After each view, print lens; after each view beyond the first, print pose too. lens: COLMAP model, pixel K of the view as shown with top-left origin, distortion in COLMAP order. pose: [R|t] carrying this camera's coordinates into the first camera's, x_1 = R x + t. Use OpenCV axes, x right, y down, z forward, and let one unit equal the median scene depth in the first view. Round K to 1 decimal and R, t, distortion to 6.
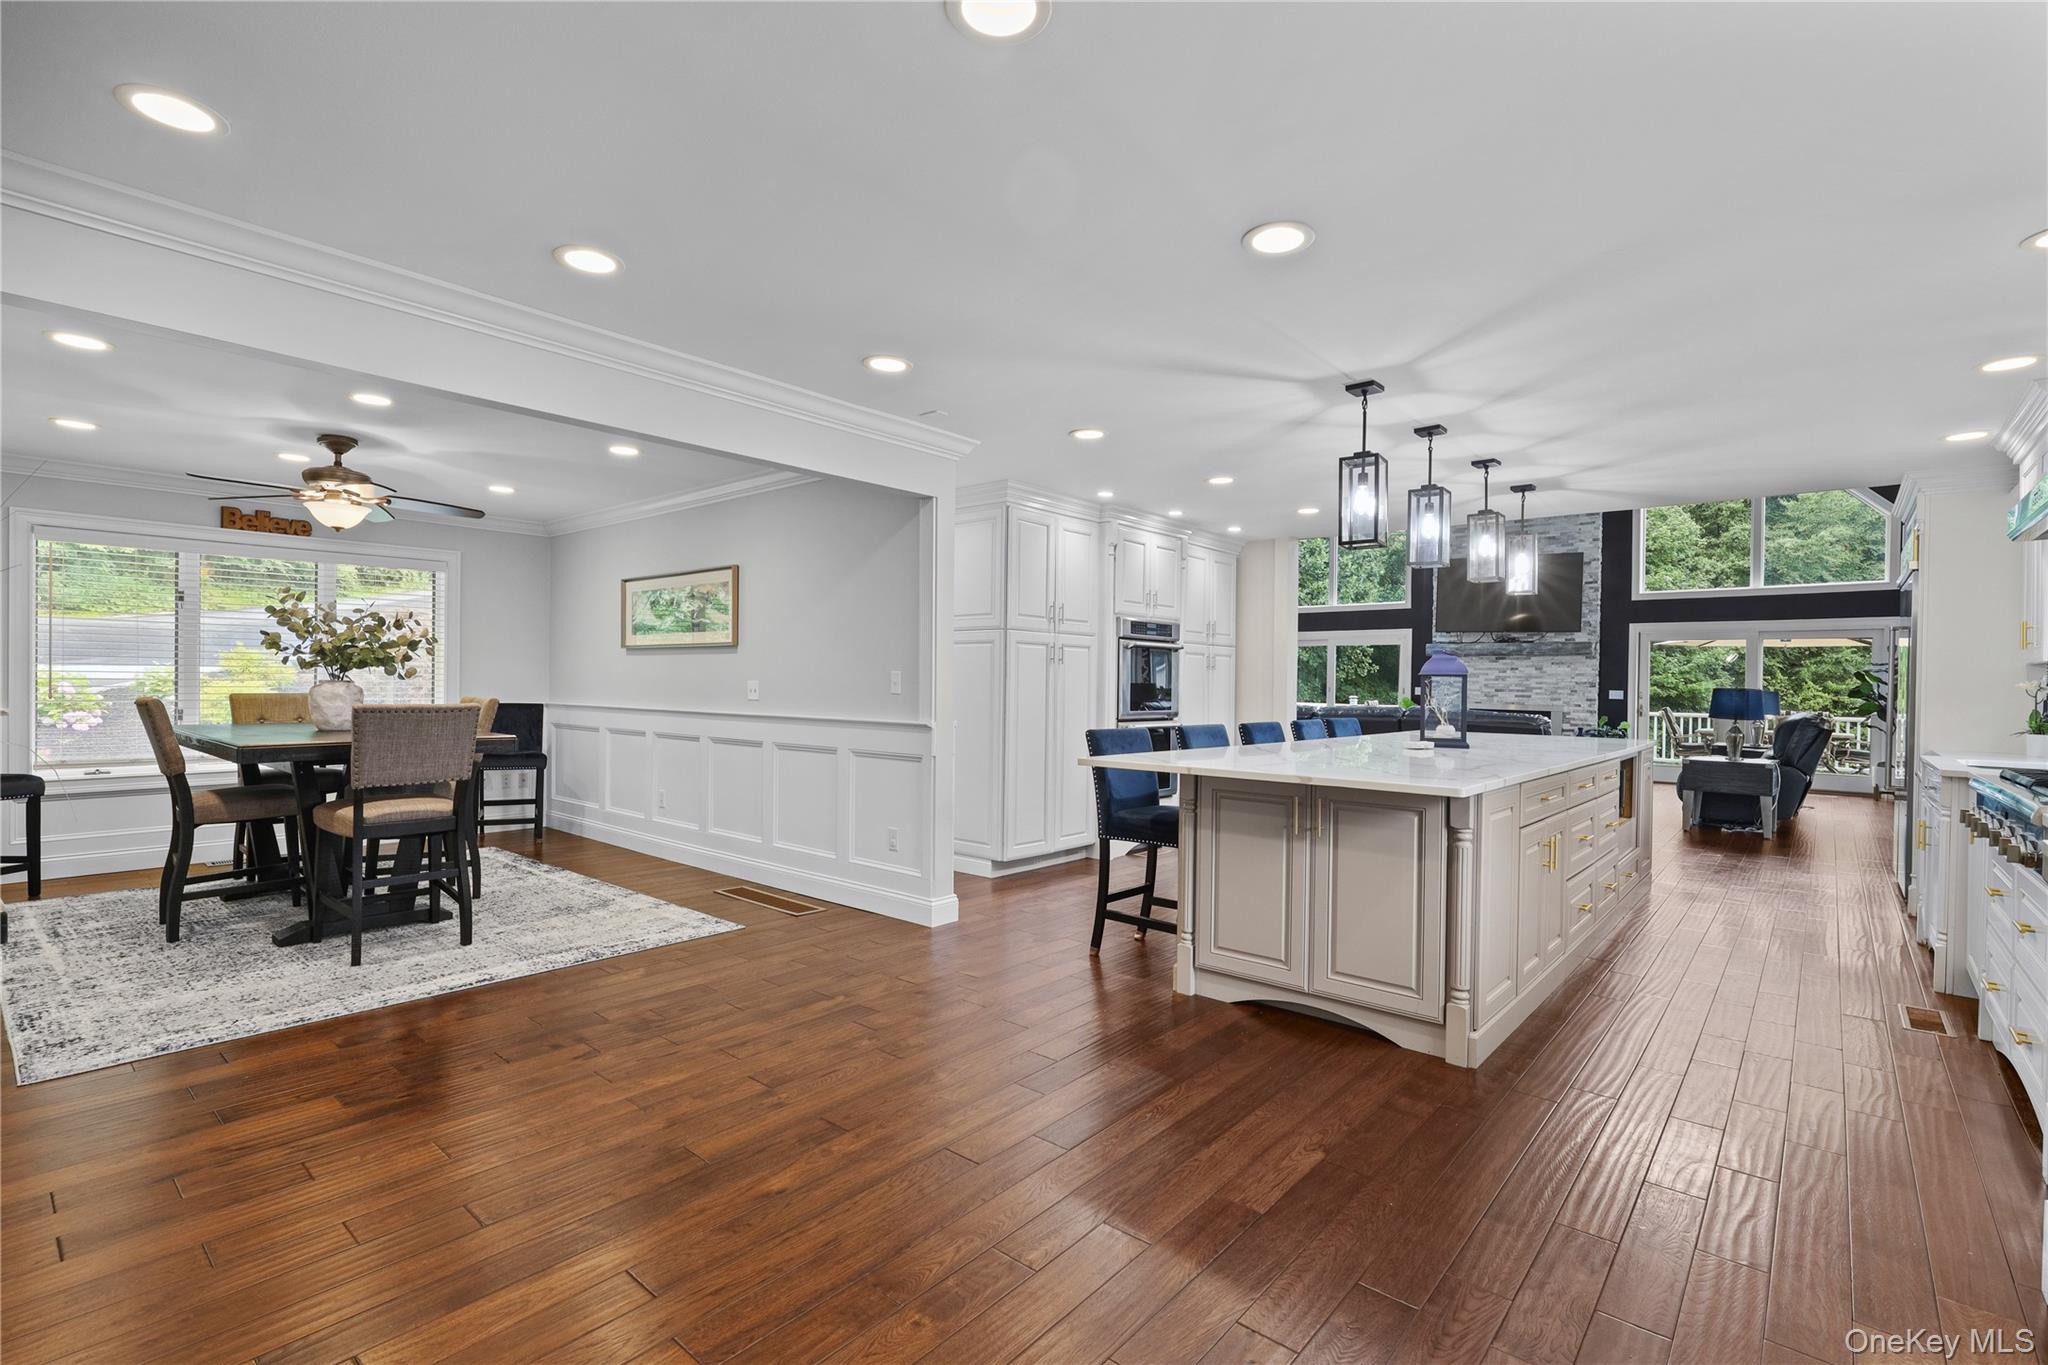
lens RADIAL K [[944.7, 0, 1021.5], [0, 944.7, 688.2], [0, 0, 1]] dist [0.000187, 0.000068]
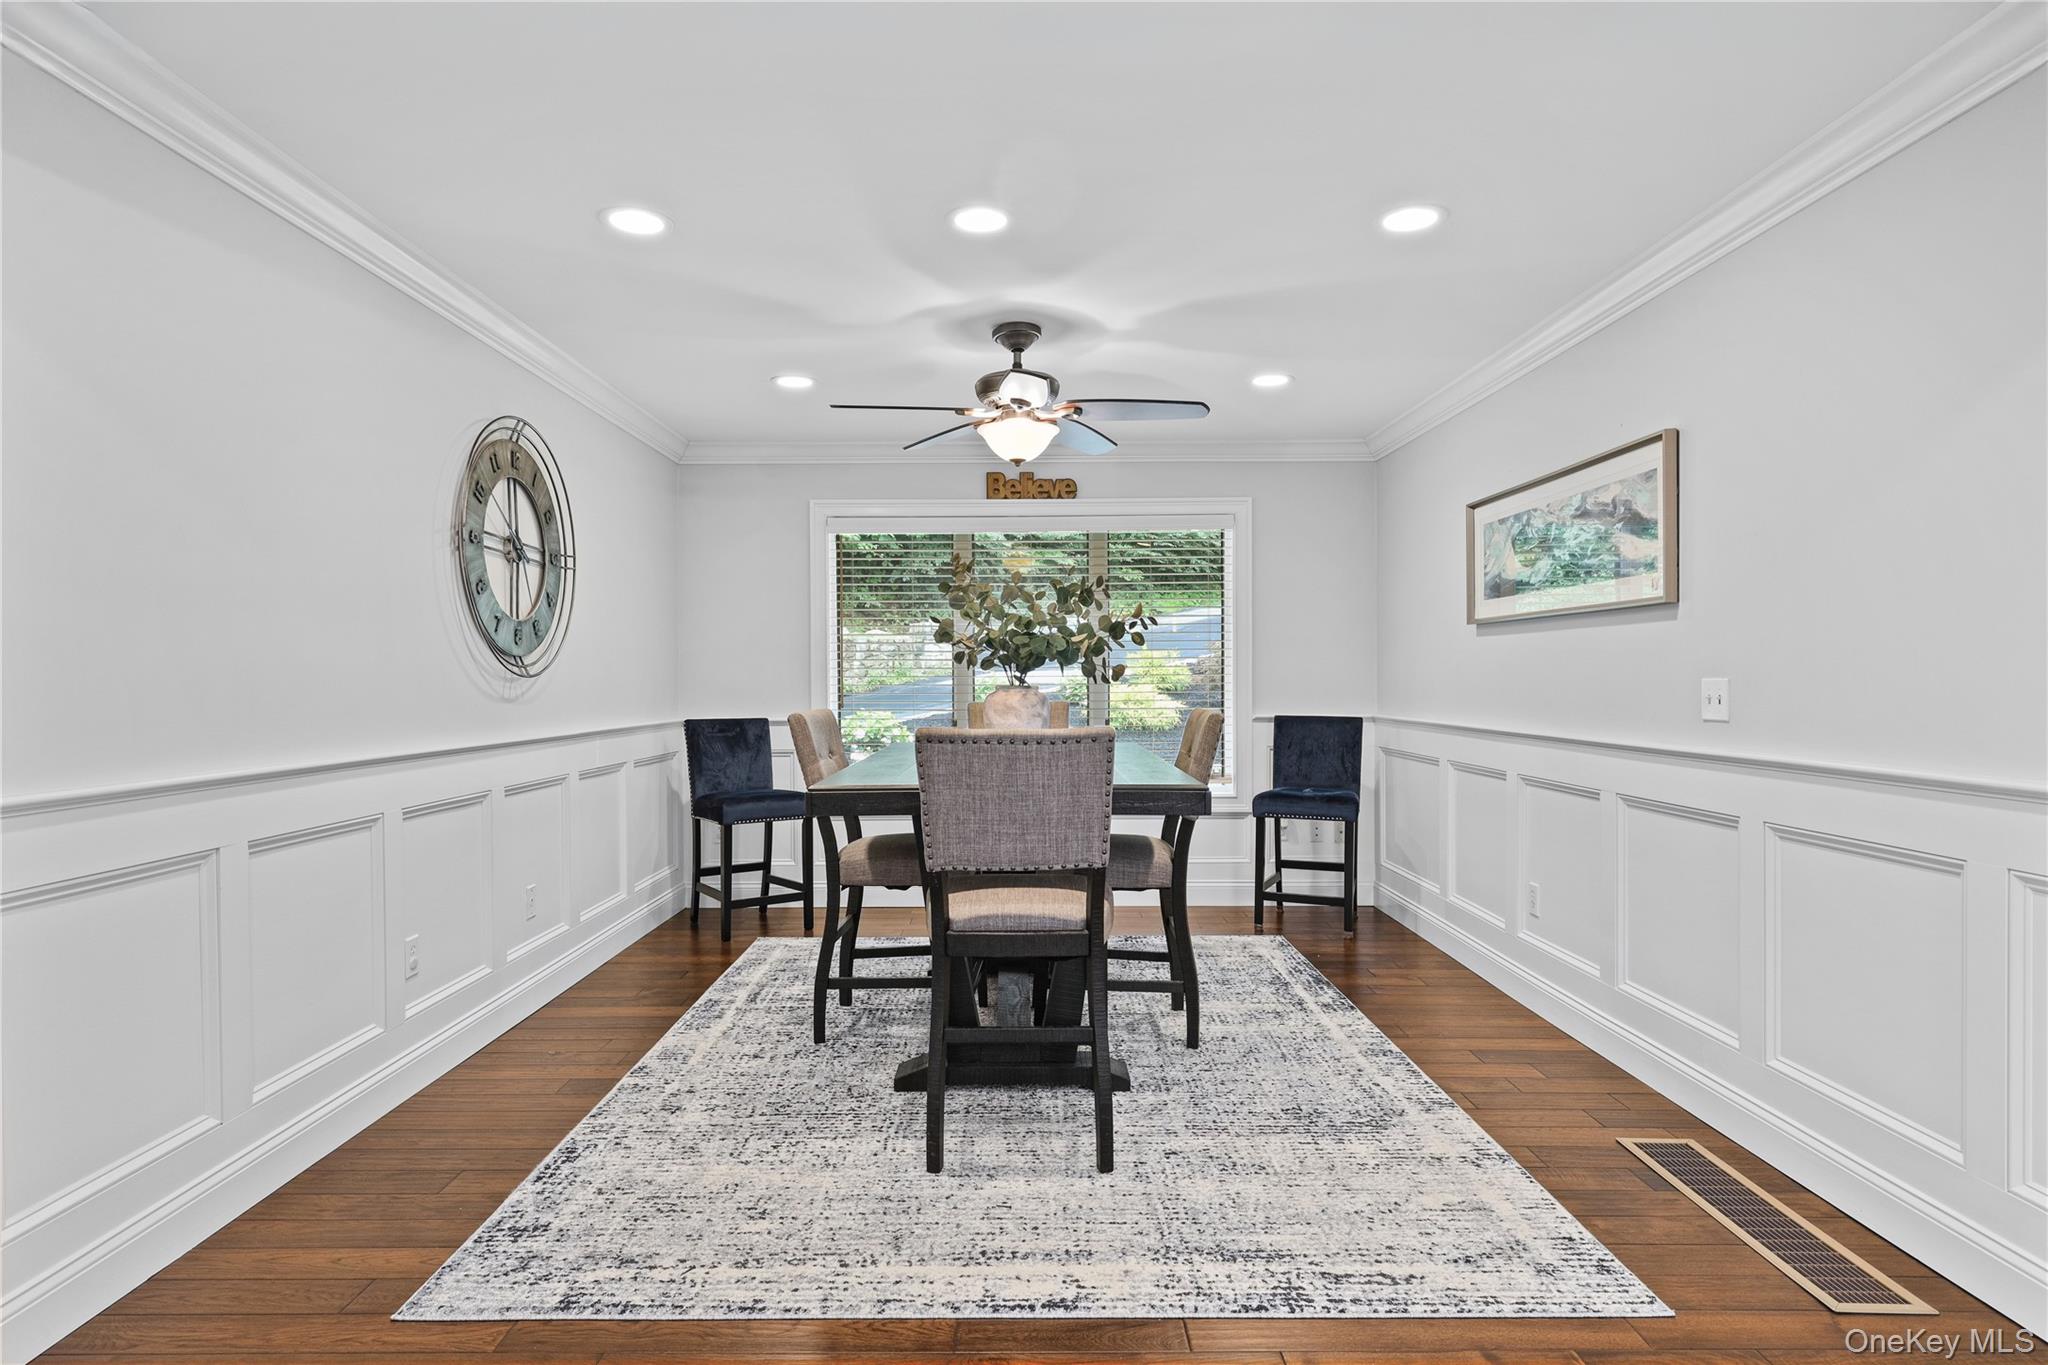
lens RADIAL K [[1131.4, 0, 1019.9], [0, 1131.4, 682.2], [0, 0, 1]] dist [0.001551, 0.000911]
pose [[0.652044, -0.009575, -0.758121, -0.113068], [0.005829, 0.999954, -0.007615, -0.004493], [0.758159, 0.000546, 0.652070, 0.493895]]
